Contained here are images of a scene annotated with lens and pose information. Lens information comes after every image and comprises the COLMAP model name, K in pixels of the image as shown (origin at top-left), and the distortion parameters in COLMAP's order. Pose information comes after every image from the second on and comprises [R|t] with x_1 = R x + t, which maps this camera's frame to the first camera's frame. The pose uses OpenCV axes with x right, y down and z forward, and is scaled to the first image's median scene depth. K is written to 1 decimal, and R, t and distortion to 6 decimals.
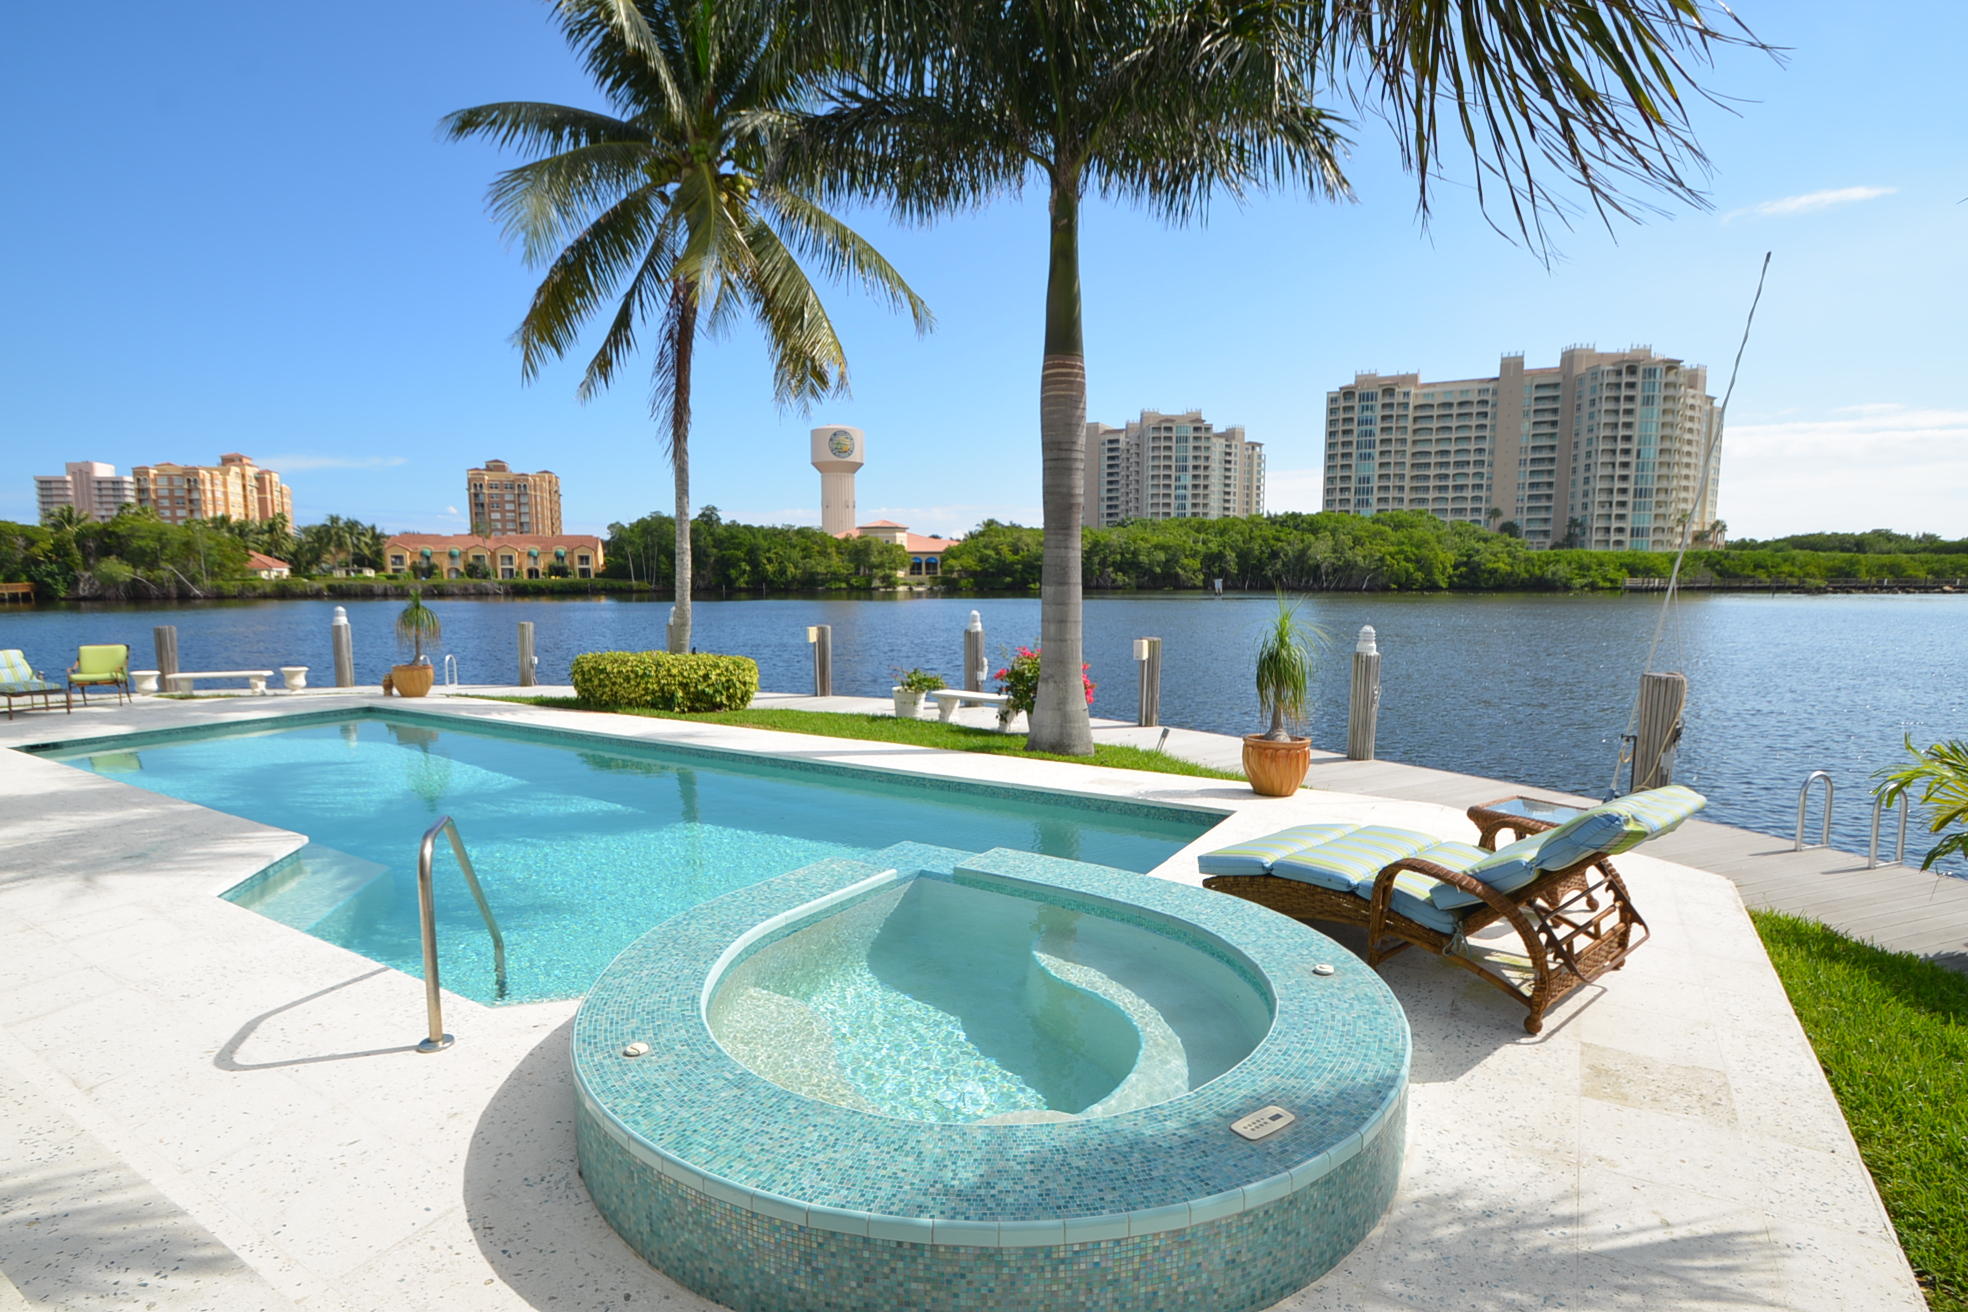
lens RADIAL K [[990.9, 0, 969.0], [0, 990.9, 698.8], [0, 0, 1]] dist [-0.001603, -0.013952]
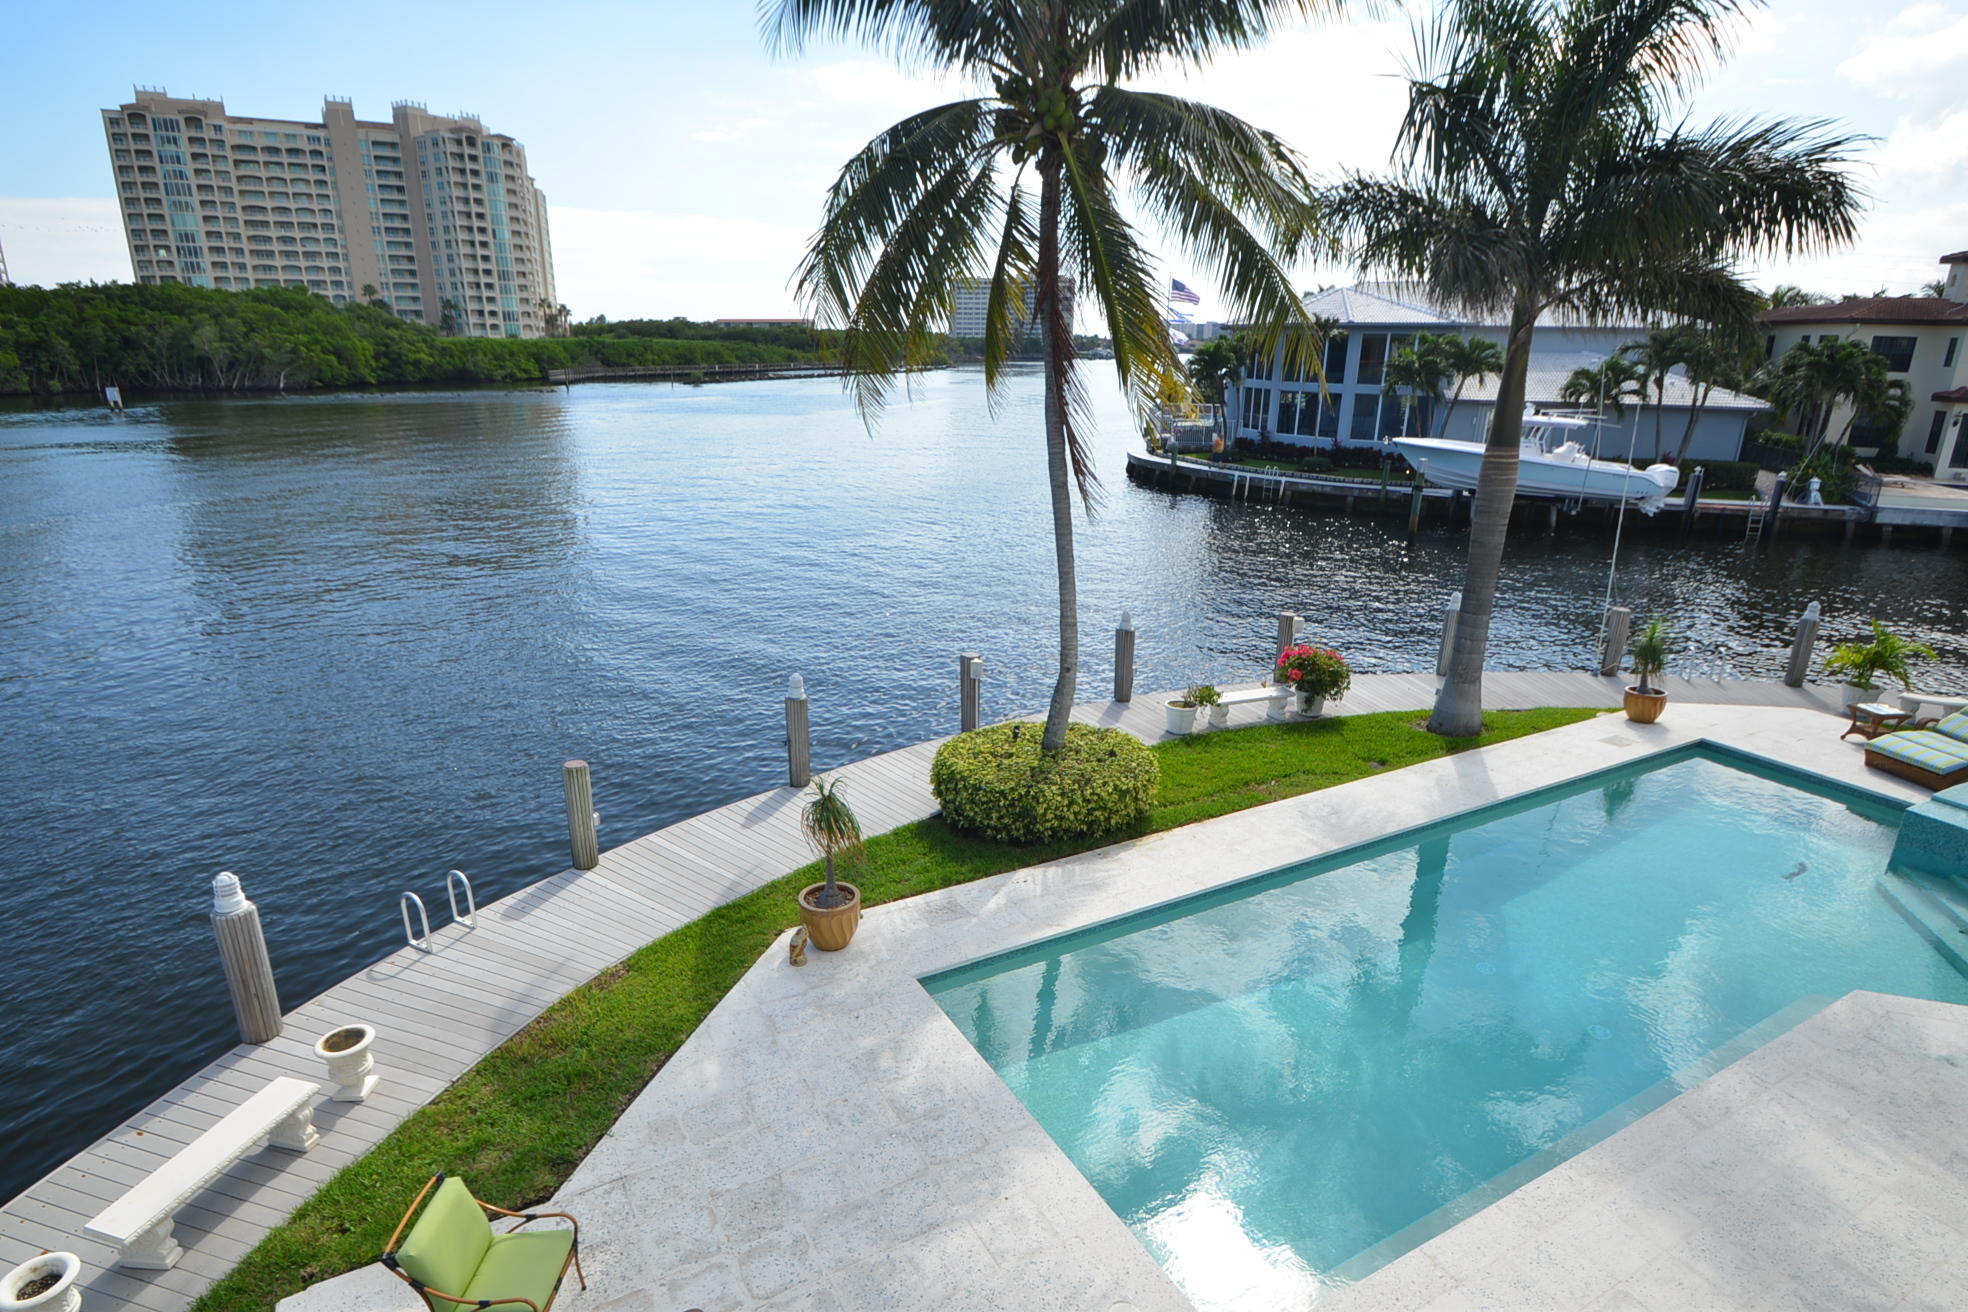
lens RADIAL K [[1028.7, 0, 968.8], [0, 1028.7, 694.7], [0, 0, 1]] dist [-0.002977, -0.016645]
pose [[0.491453, -0.273437, 0.826865, -0.071784], [0.098230, 0.960778, 0.259337, -0.021813], [-0.865347, -0.046229, 0.499037, 0.044646]]
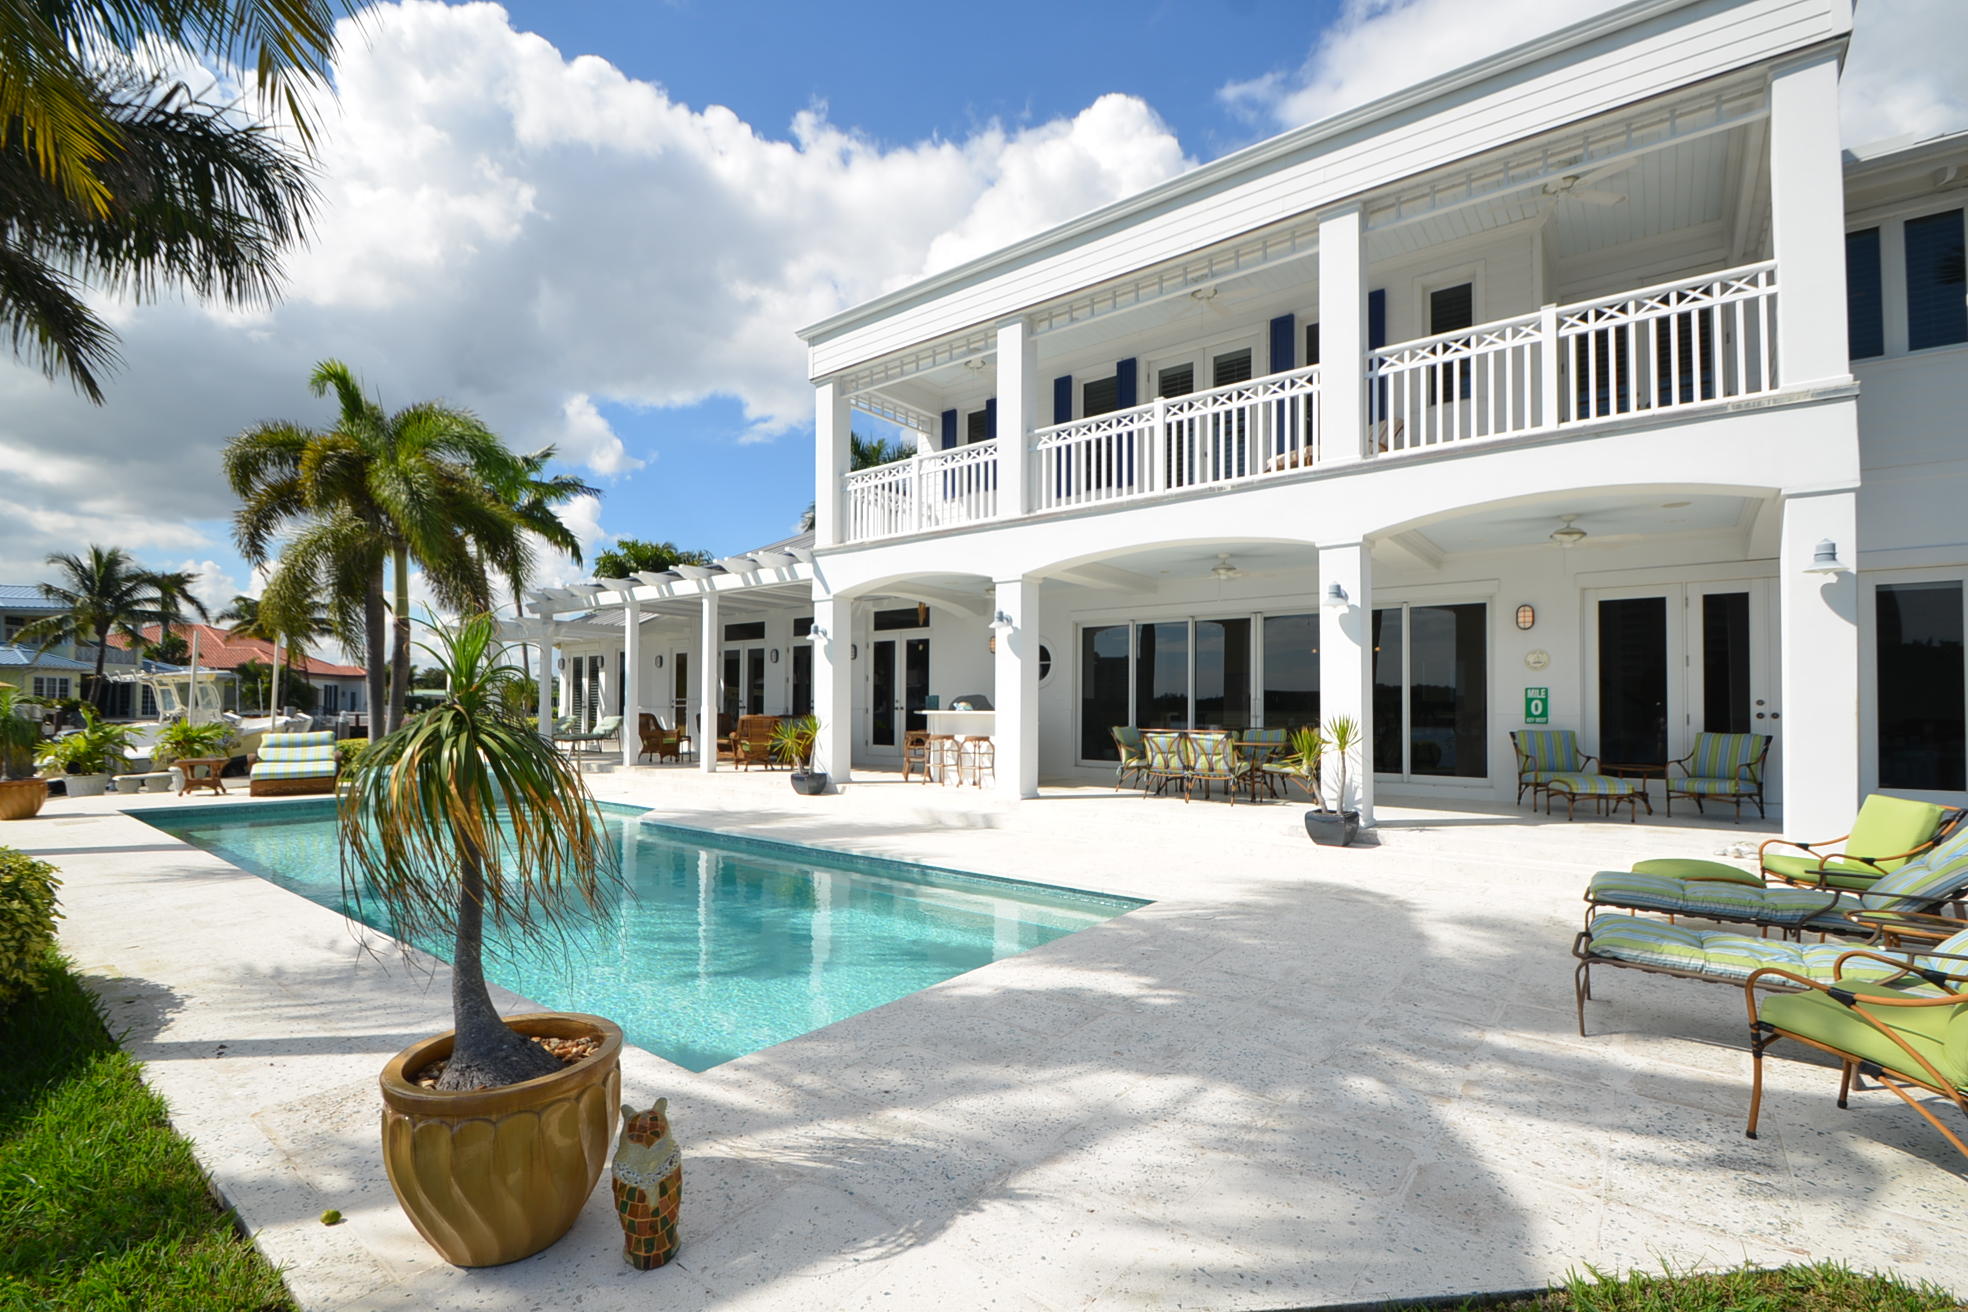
lens RADIAL K [[877.3, 0, 971.1], [0, 877.3, 689.9], [0, 0, 1]] dist [-0.000050, -0.009913]
pose [[-0.994730, -0.000534, 0.102525, -0.047044], [0.009925, 0.994789, 0.101472, -0.007990], [-0.102044, 0.101955, -0.989541, 0.081796]]
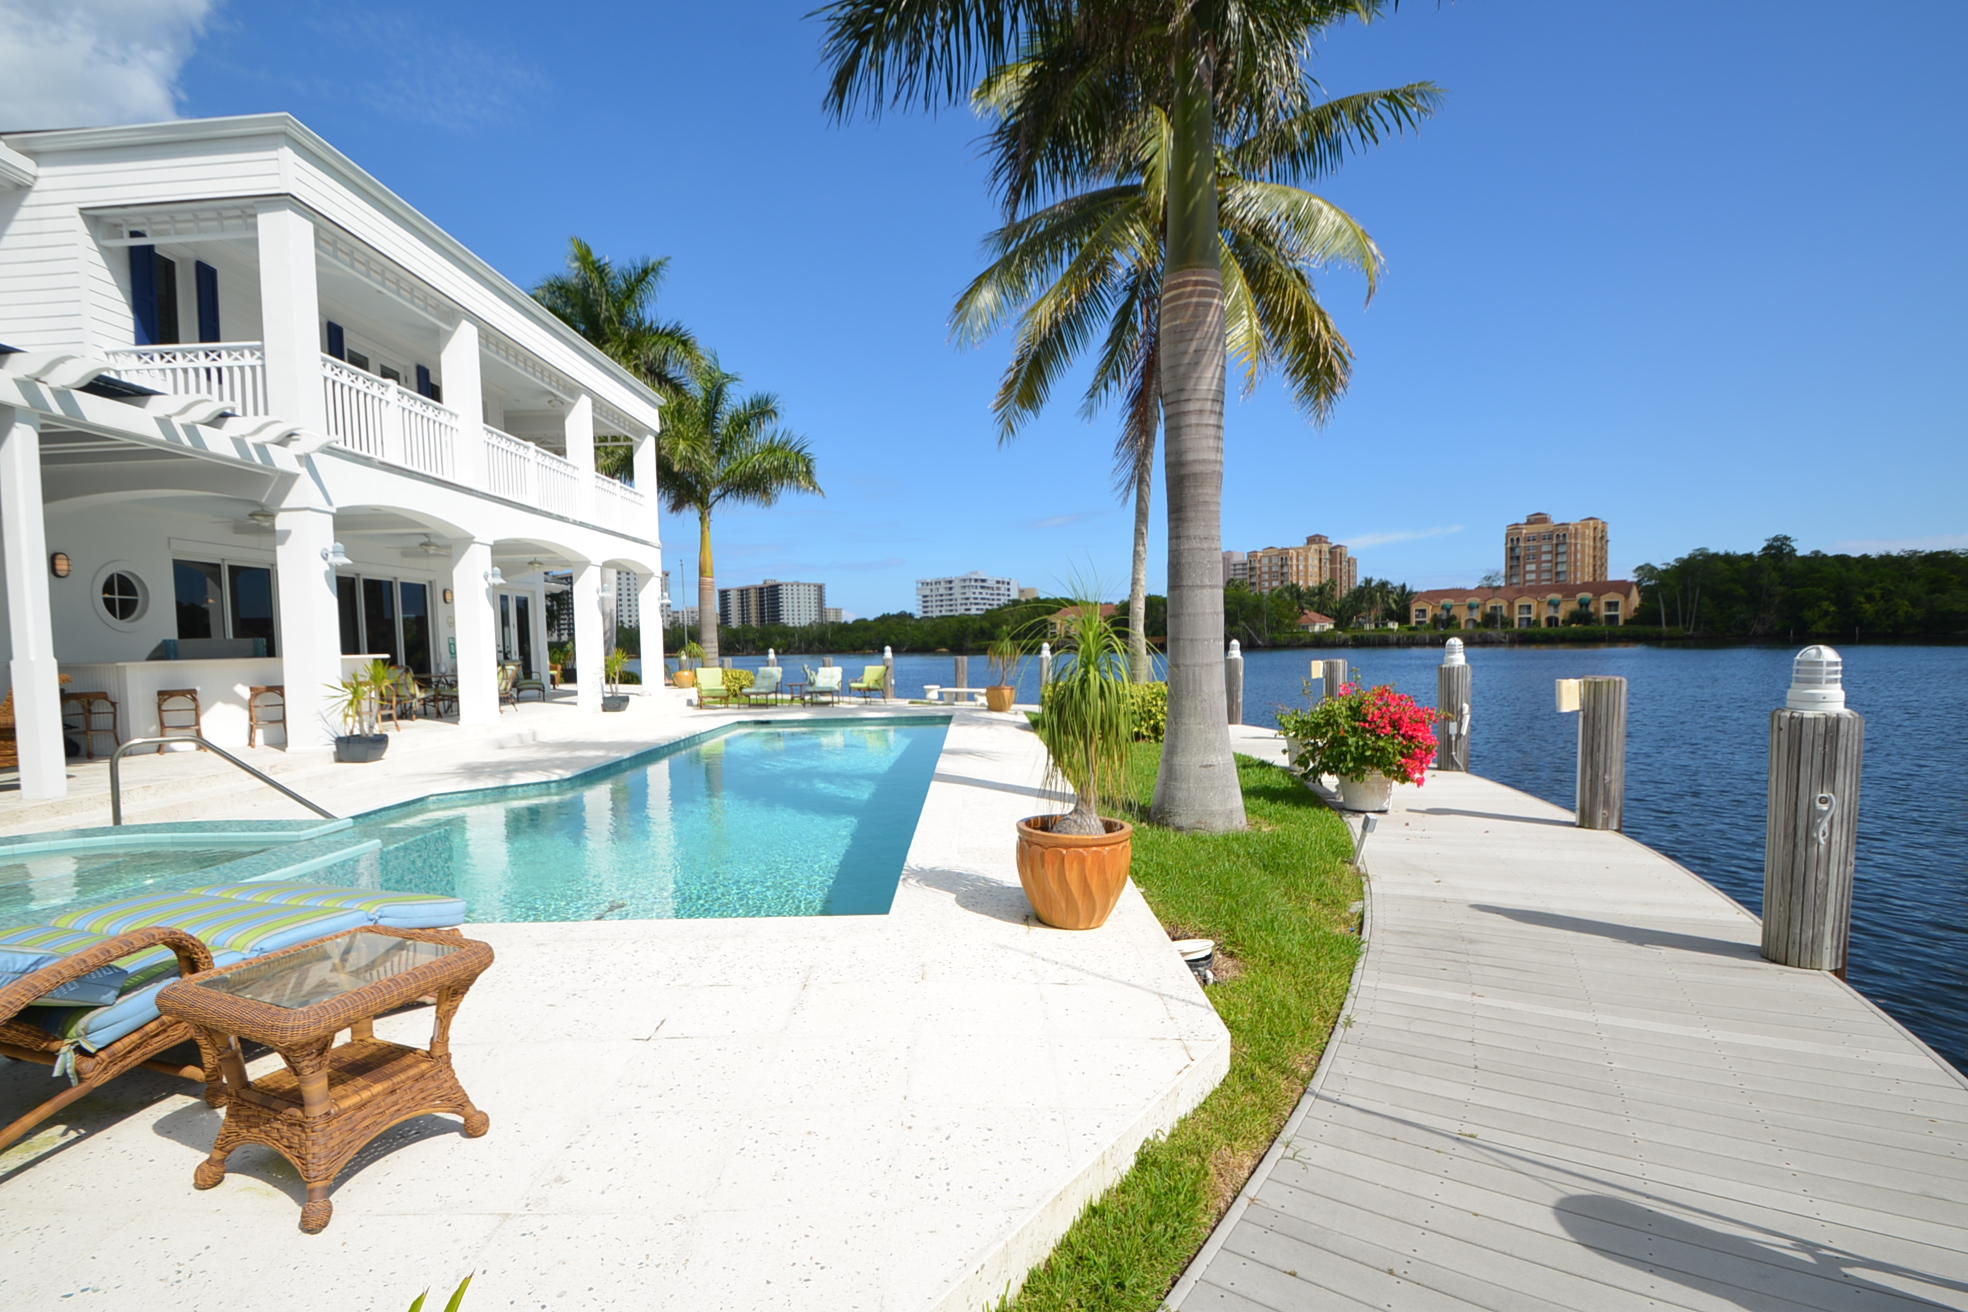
lens RADIAL K [[900.5, 0, 964.2], [0, 900.5, 697.7], [0, 0, 1]] dist [0.005113, -0.014012]
pose [[0.516194, 0.044222, -0.855329, 0.028273], [-0.084155, 0.996452, 0.000731, -0.001158], [0.852327, 0.071603, 0.518085, 0.026225]]
